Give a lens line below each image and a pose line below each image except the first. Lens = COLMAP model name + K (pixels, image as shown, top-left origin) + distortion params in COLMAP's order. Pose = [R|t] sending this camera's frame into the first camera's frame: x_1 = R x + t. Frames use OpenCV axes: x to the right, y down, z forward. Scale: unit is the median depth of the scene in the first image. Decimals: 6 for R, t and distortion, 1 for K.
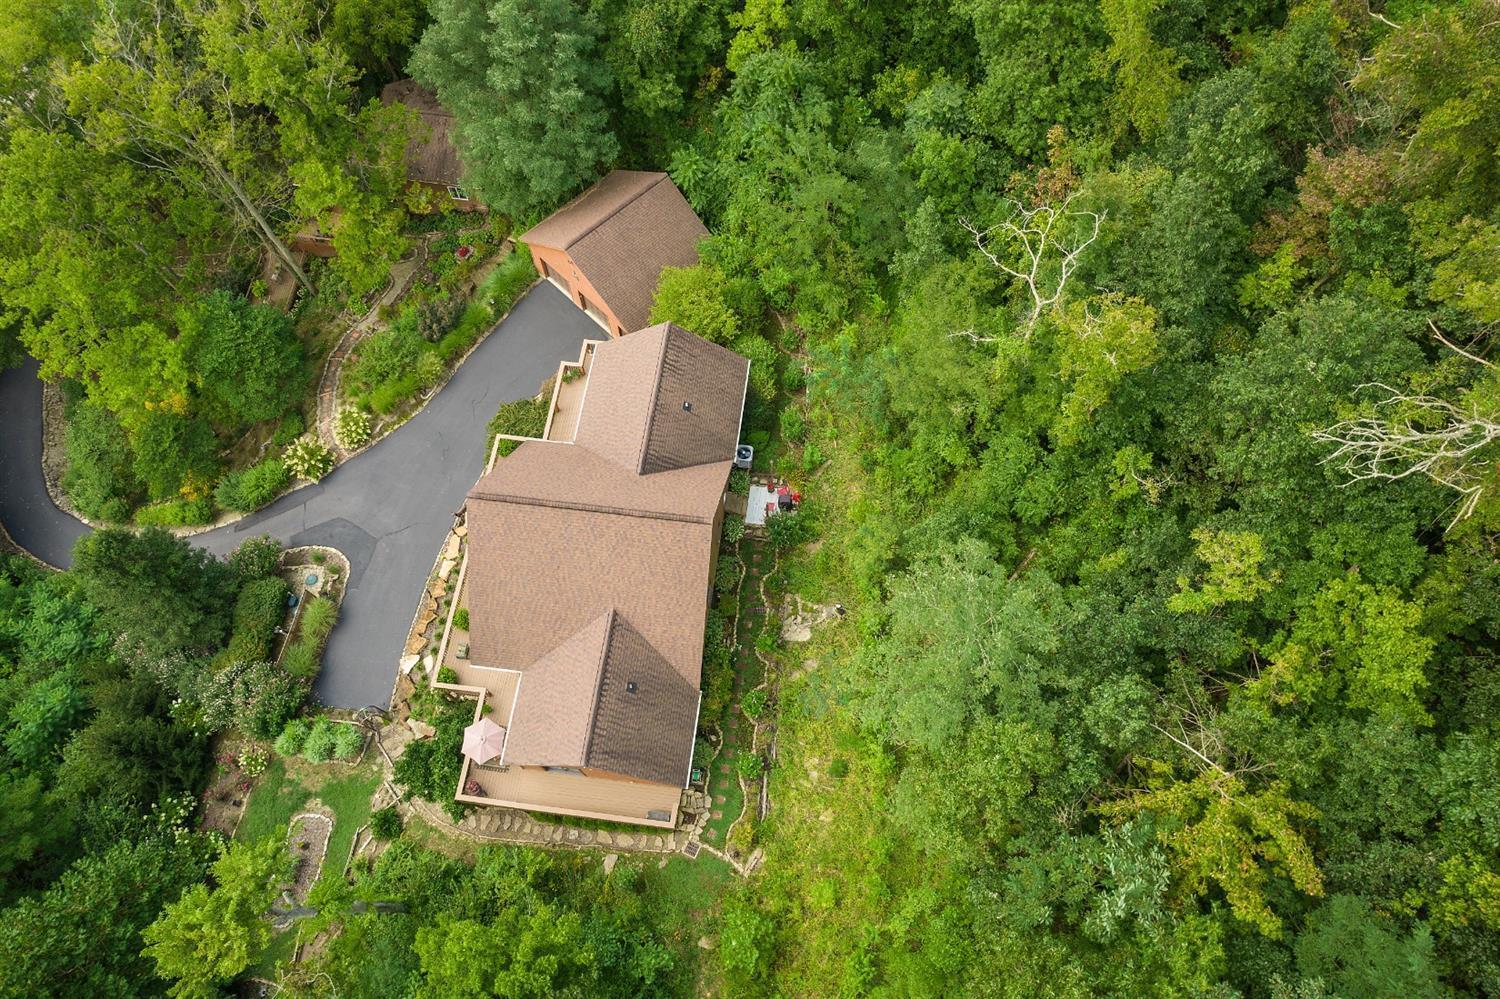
lens RADIAL K [[951.5, 0, 746.9], [0, 951.5, 504.3], [0, 0, 1]] dist [-0.068726, 0.065204]
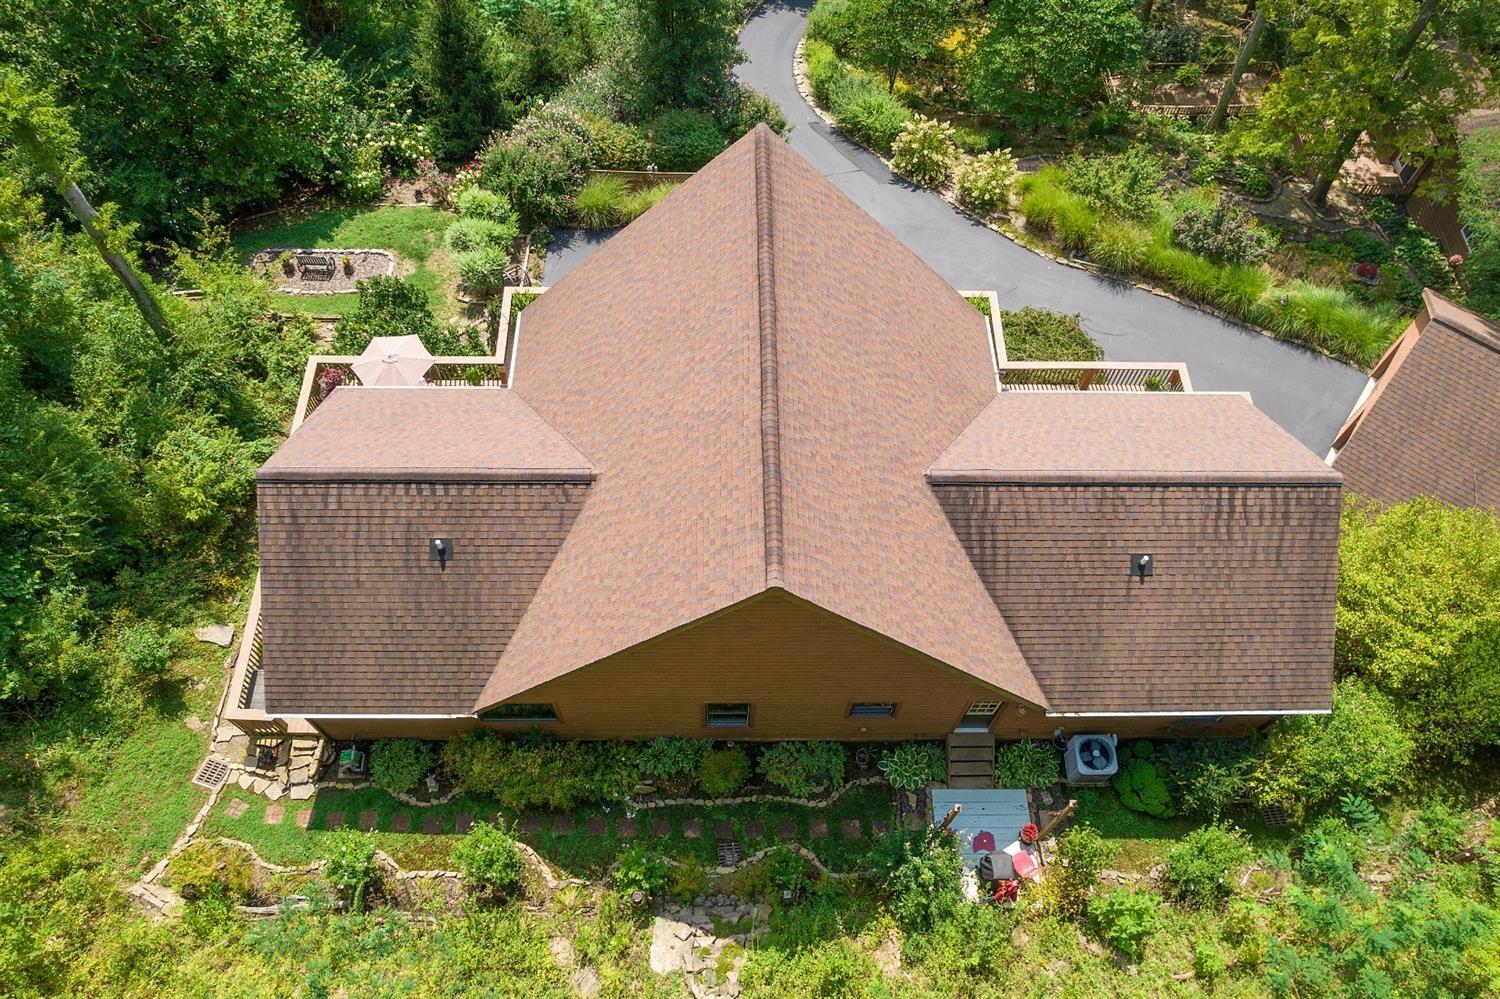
lens RADIAL K [[1048.7, 0, 751.6], [0, 1048.7, 521.5], [0, 0, 1]] dist [-0.085682, 0.093679]
pose [[0.135108, 0.867685, -0.478401, 0.117784], [-0.909939, 0.299735, 0.286653, -0.085691], [0.392118, 0.396587, 0.830037, 0.566320]]
